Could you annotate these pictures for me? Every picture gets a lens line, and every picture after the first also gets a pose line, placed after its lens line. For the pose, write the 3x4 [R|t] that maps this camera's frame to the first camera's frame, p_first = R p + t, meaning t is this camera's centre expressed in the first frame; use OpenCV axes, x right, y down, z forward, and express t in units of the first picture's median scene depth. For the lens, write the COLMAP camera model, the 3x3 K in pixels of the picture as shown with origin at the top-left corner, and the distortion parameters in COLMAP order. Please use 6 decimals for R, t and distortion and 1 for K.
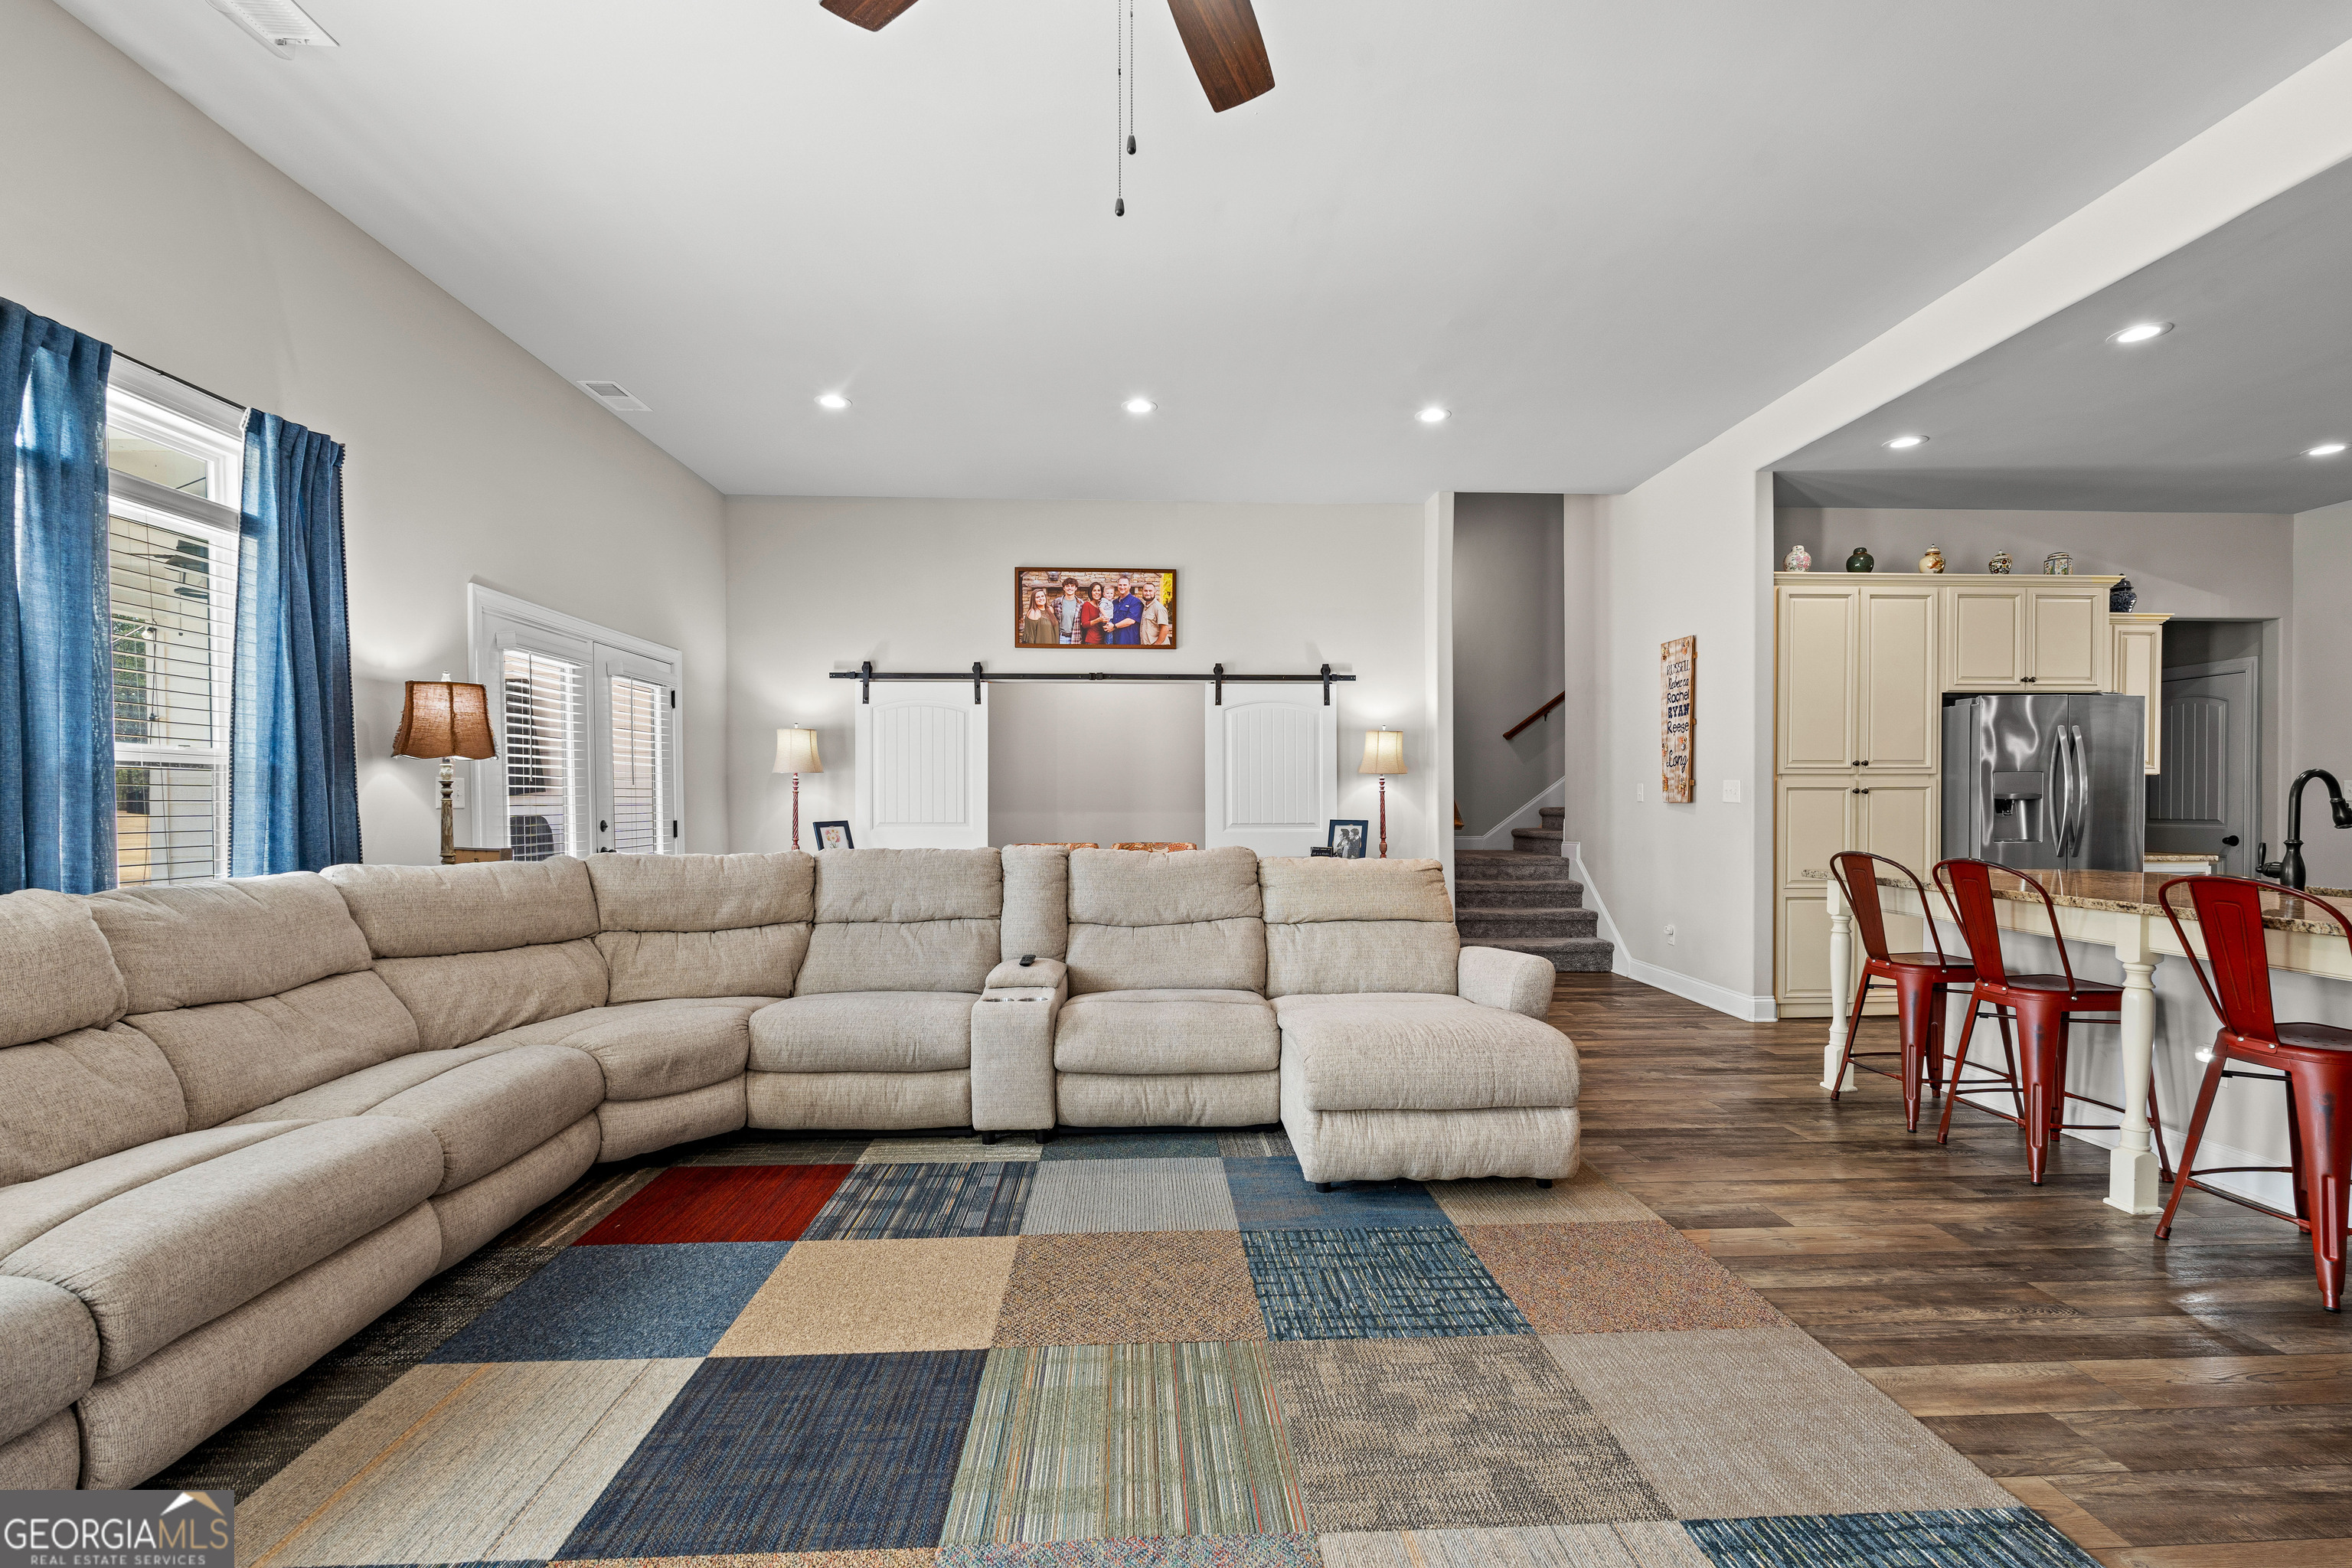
lens RADIAL K [[1049.8, 0, 1182.9], [0, 1049.8, 816.4], [0, 0, 1]] dist [-0.004008, -0.000319]
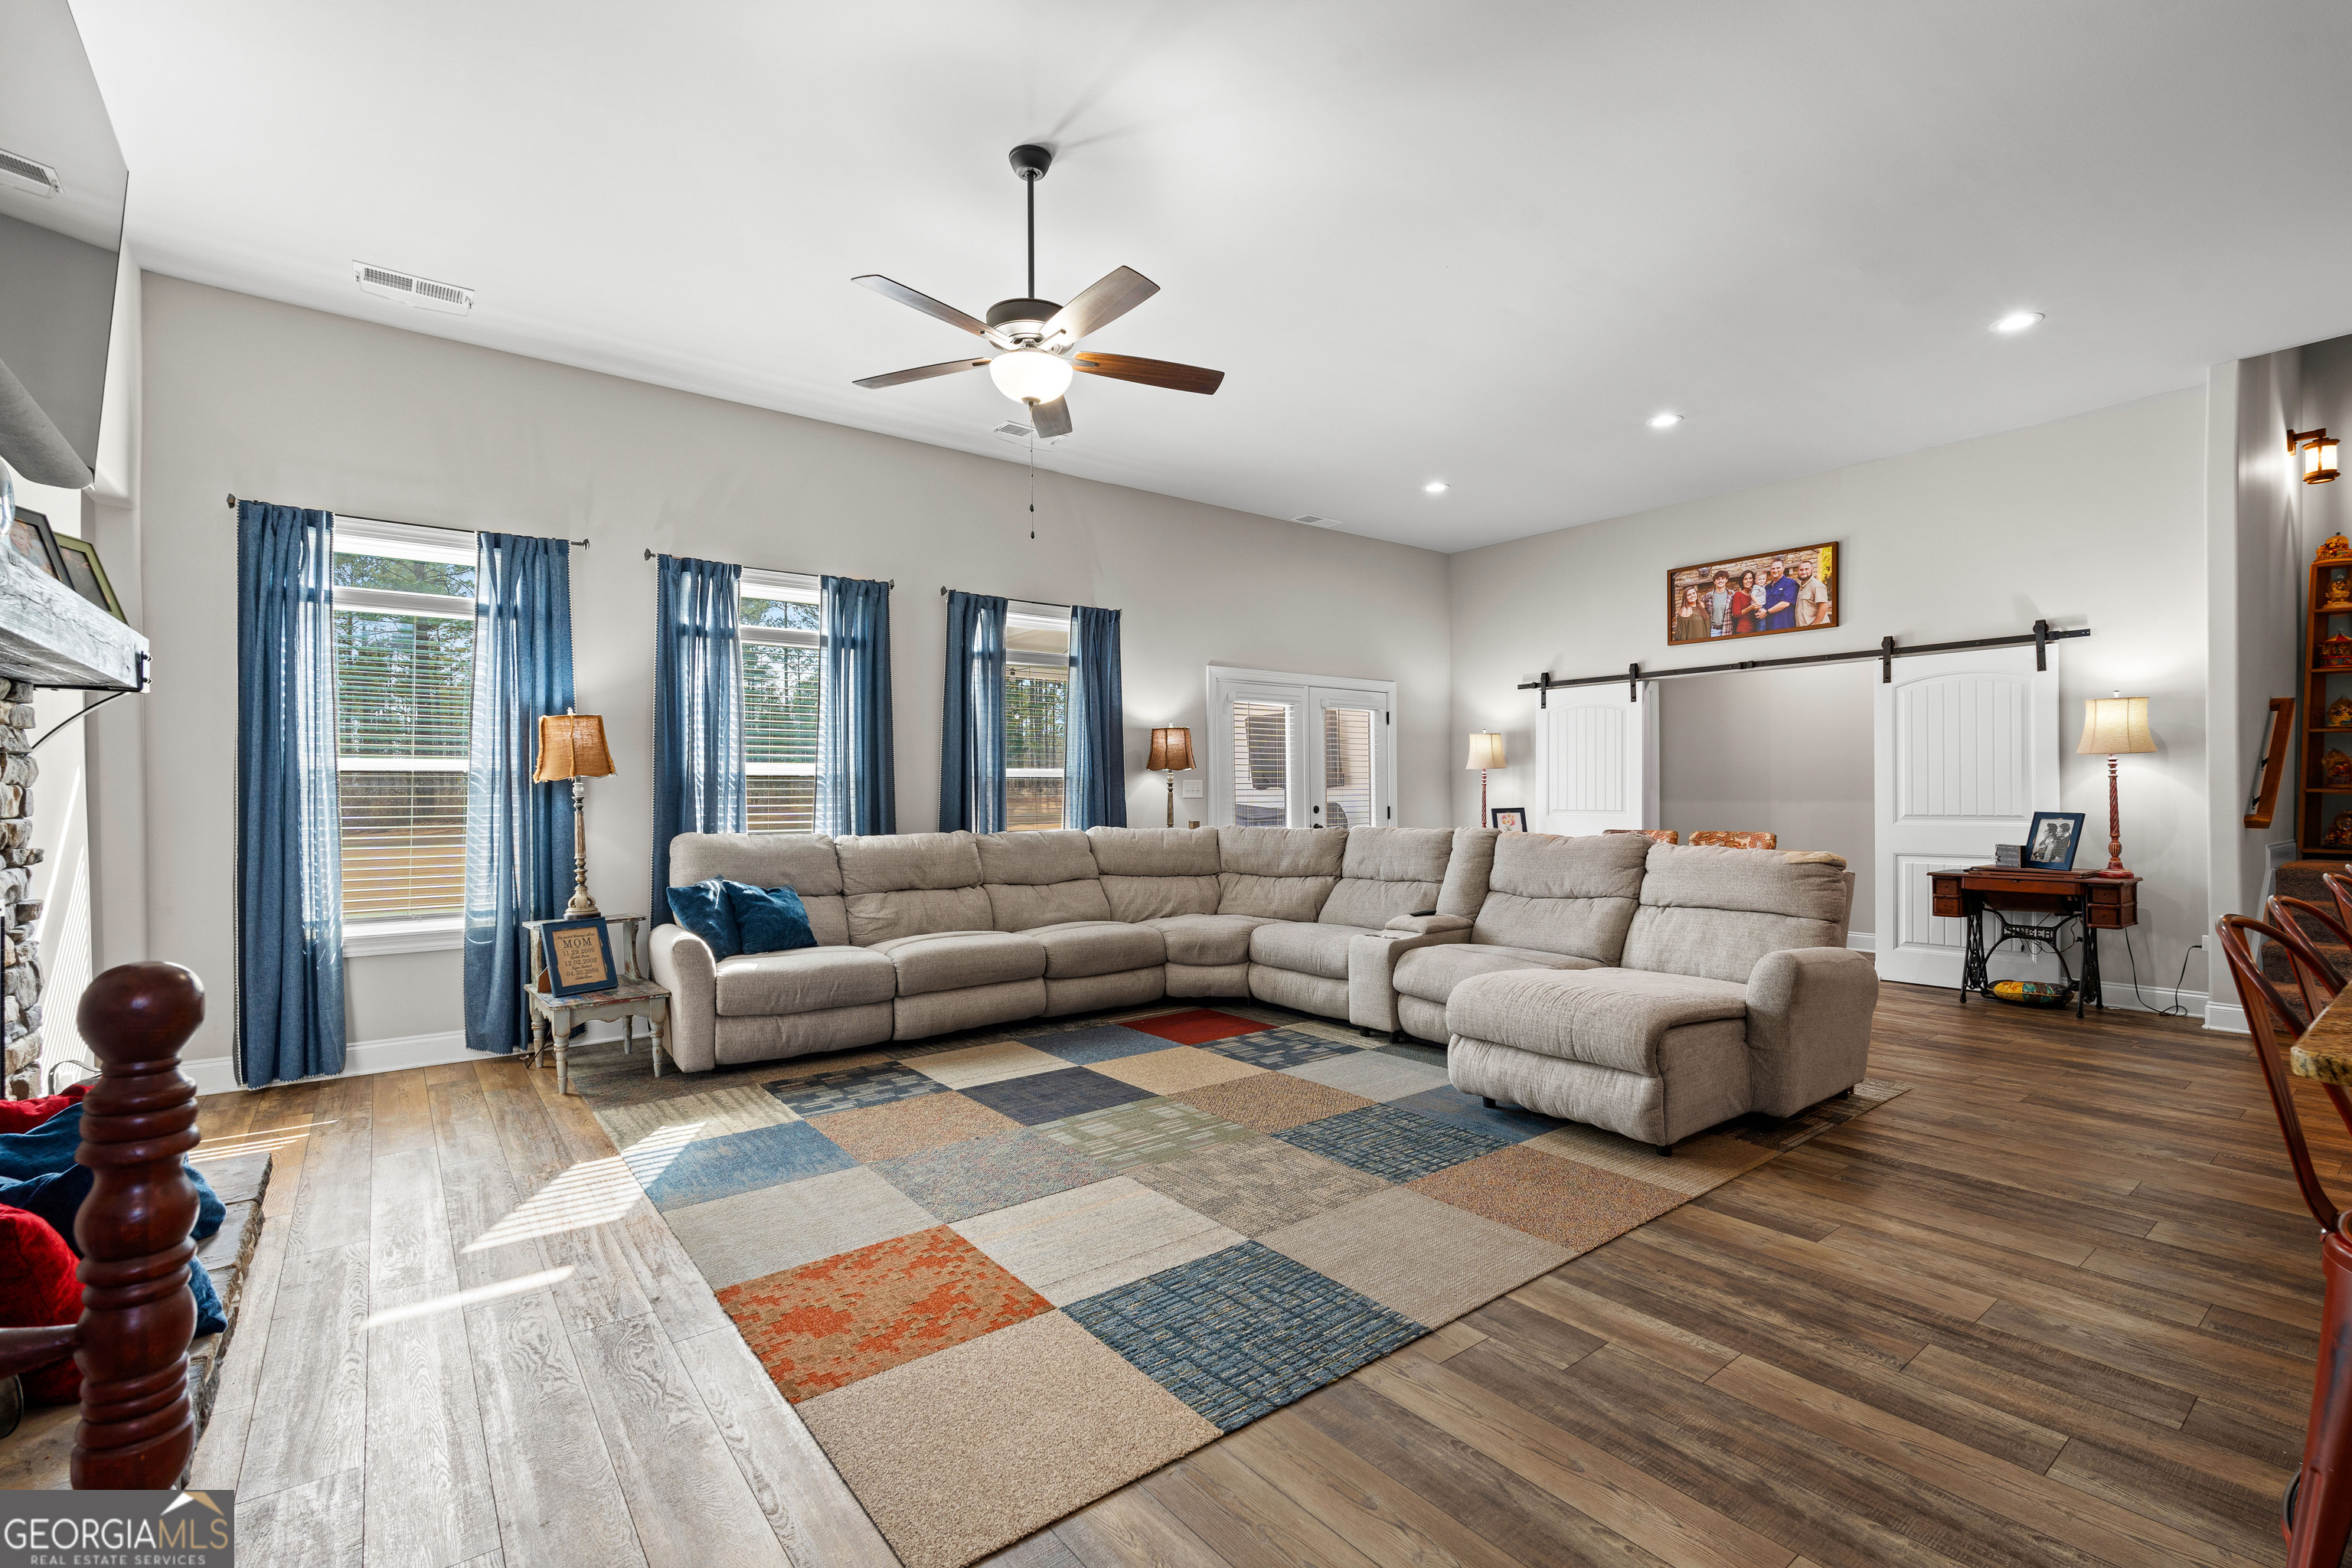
lens RADIAL K [[1039.4, 0, 1175.8], [0, 1039.4, 797.2], [0, 0, 1]] dist [-0.003657, -0.000153]
pose [[0.573724, 0.000807, -0.819048, 0.809173], [-0.006174, 0.999975, -0.003339, -0.003291], [0.819025, 0.006973, 0.573715, -0.011746]]
